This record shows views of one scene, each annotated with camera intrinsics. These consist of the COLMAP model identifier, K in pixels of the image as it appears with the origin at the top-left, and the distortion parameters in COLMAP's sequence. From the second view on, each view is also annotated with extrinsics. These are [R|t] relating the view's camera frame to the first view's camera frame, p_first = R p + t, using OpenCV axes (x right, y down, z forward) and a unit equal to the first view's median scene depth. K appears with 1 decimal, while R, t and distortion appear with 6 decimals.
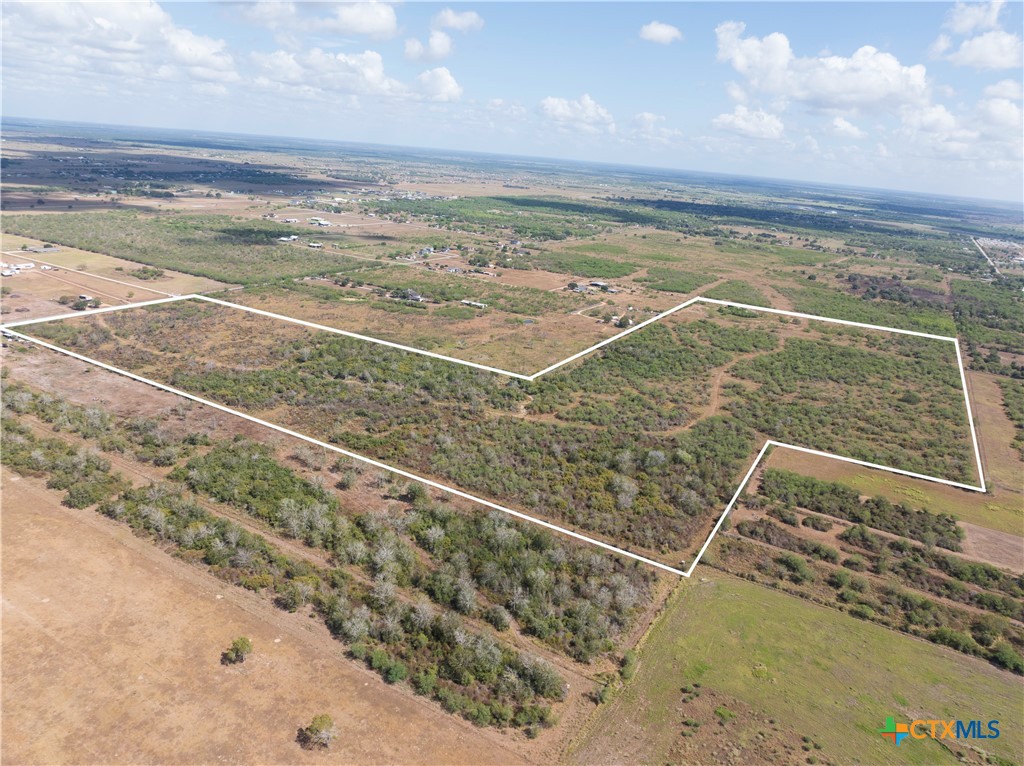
lens RADIAL K [[718.2, 0, 515.3], [0, 718.2, 383.9], [0, 0, 1]] dist [-0.026726, -0.002093]
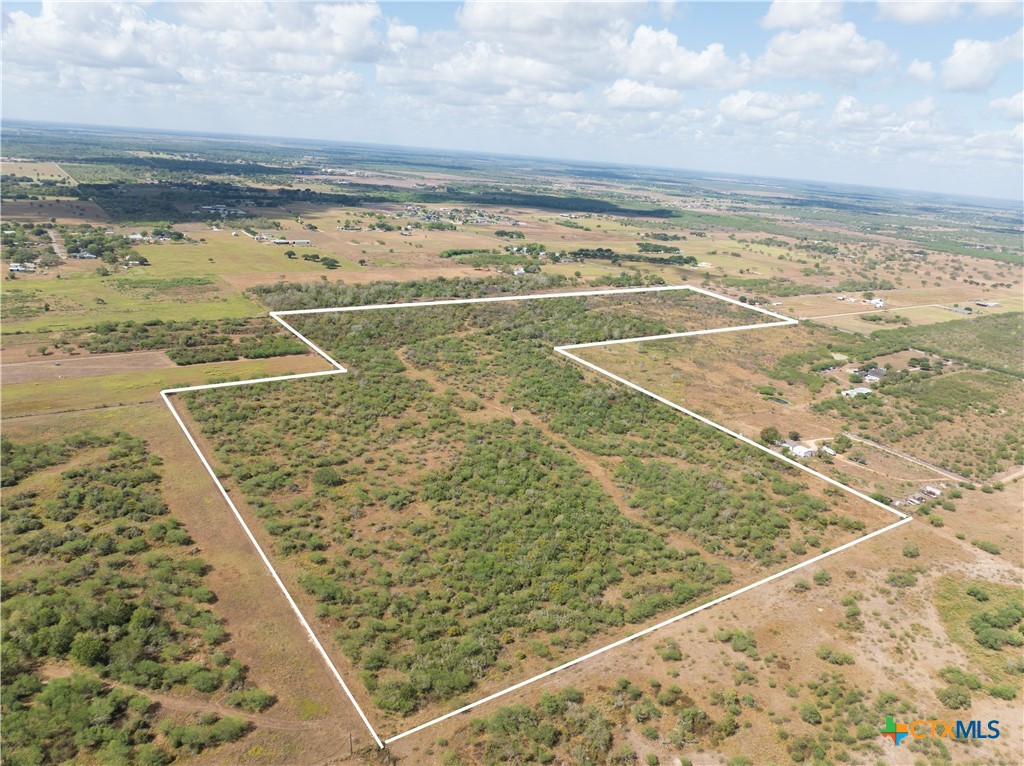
lens RADIAL K [[718.2, 0, 515.3], [0, 718.2, 383.9], [0, 0, 1]] dist [-0.026726, -0.002093]
pose [[-0.425909, 0.172940, -0.888084, 1.114499], [-0.385960, 0.853043, 0.351216, -0.361933], [0.818313, 0.492351, -0.296571, 1.389134]]
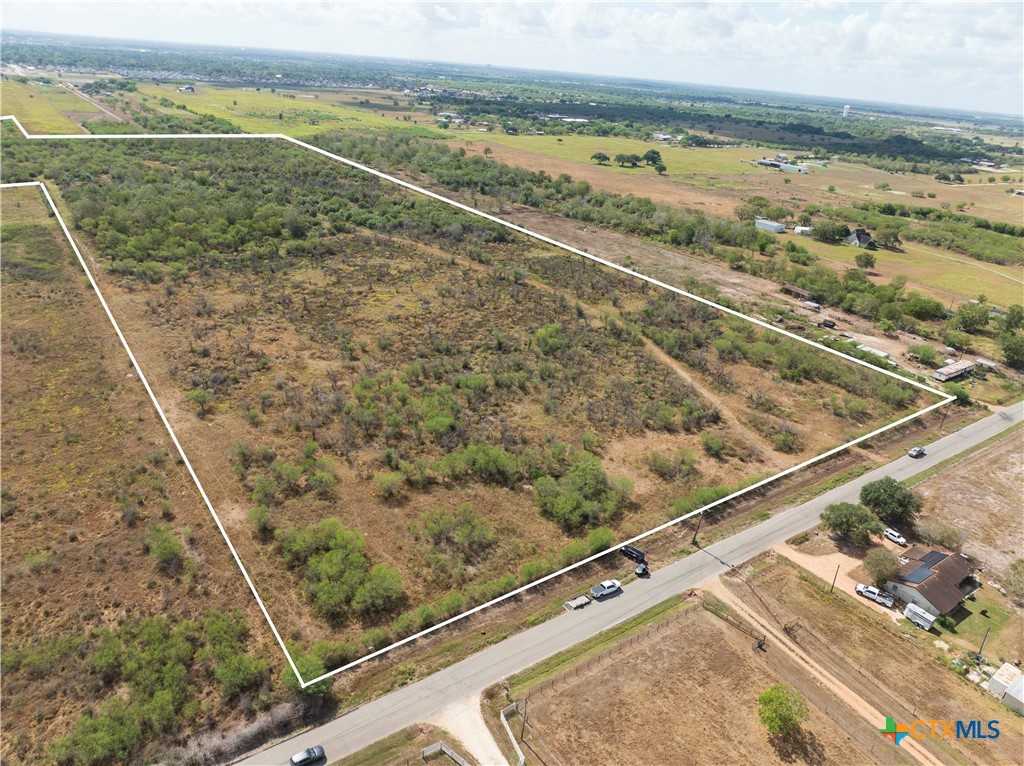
lens RADIAL K [[718.2, 0, 515.3], [0, 718.2, 383.9], [0, 0, 1]] dist [-0.026726, -0.002093]
pose [[-0.898917, -0.304592, 0.314915, -0.691838], [-0.008903, 0.731342, 0.681953, -0.343763], [-0.438028, 0.610216, -0.660128, 1.424704]]
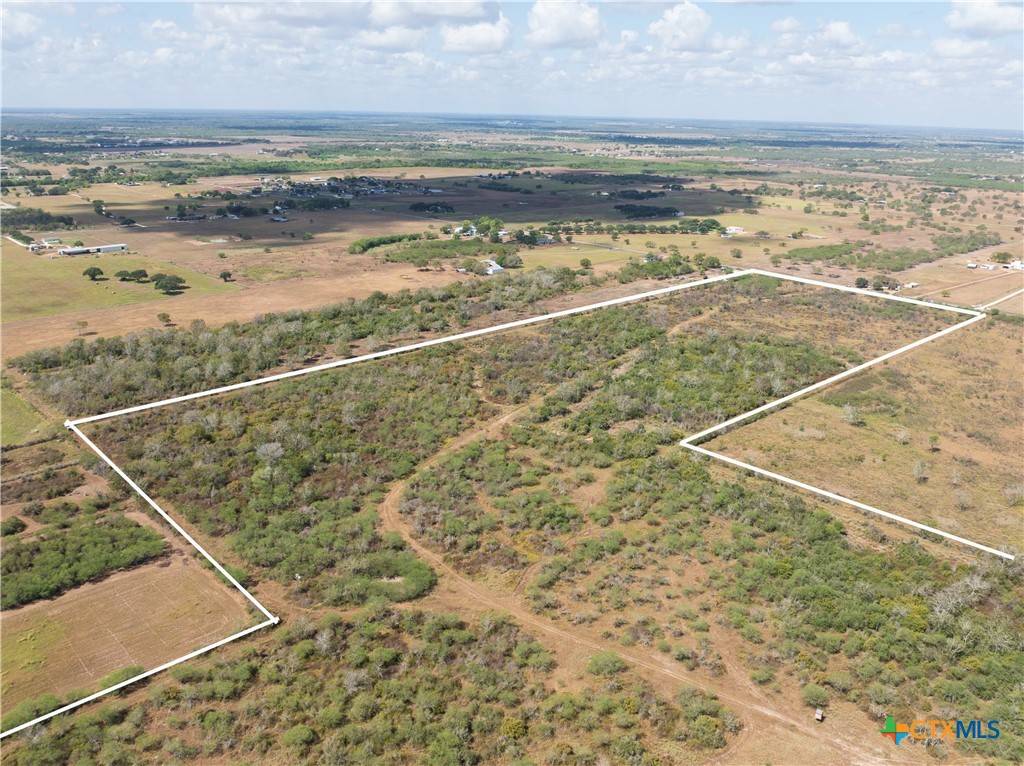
lens RADIAL K [[840.2, 0, 528.5], [0, 840.2, 380.5], [0, 0, 1]] dist [-0.036191, -0.006245]
pose [[-0.259430, 0.216425, -0.941199, 0.659350], [-0.342028, 0.890813, 0.299115, -0.210845], [0.903168, 0.399516, -0.157081, 1.015338]]
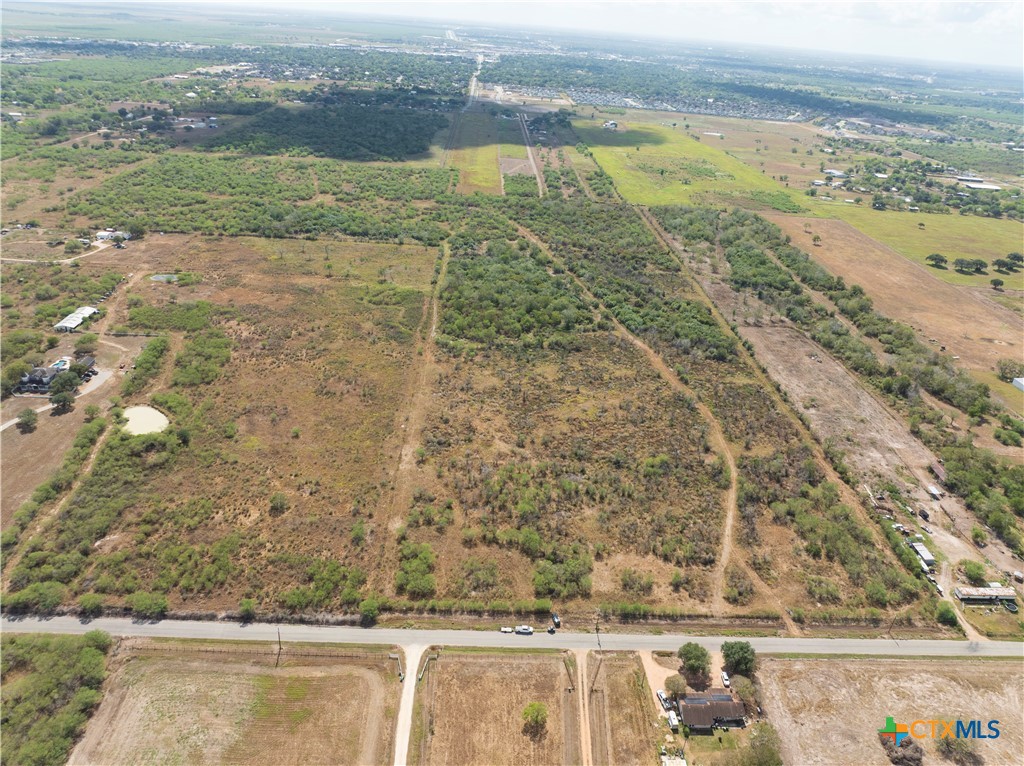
lens RADIAL K [[718.2, 0, 515.3], [0, 718.2, 383.9], [0, 0, 1]] dist [-0.026726, -0.002093]
pose [[-0.521473, -0.485720, 0.701529, -0.883520], [0.169760, 0.746673, 0.643165, -0.520424], [-0.836210, 0.454485, -0.306914, 1.373819]]
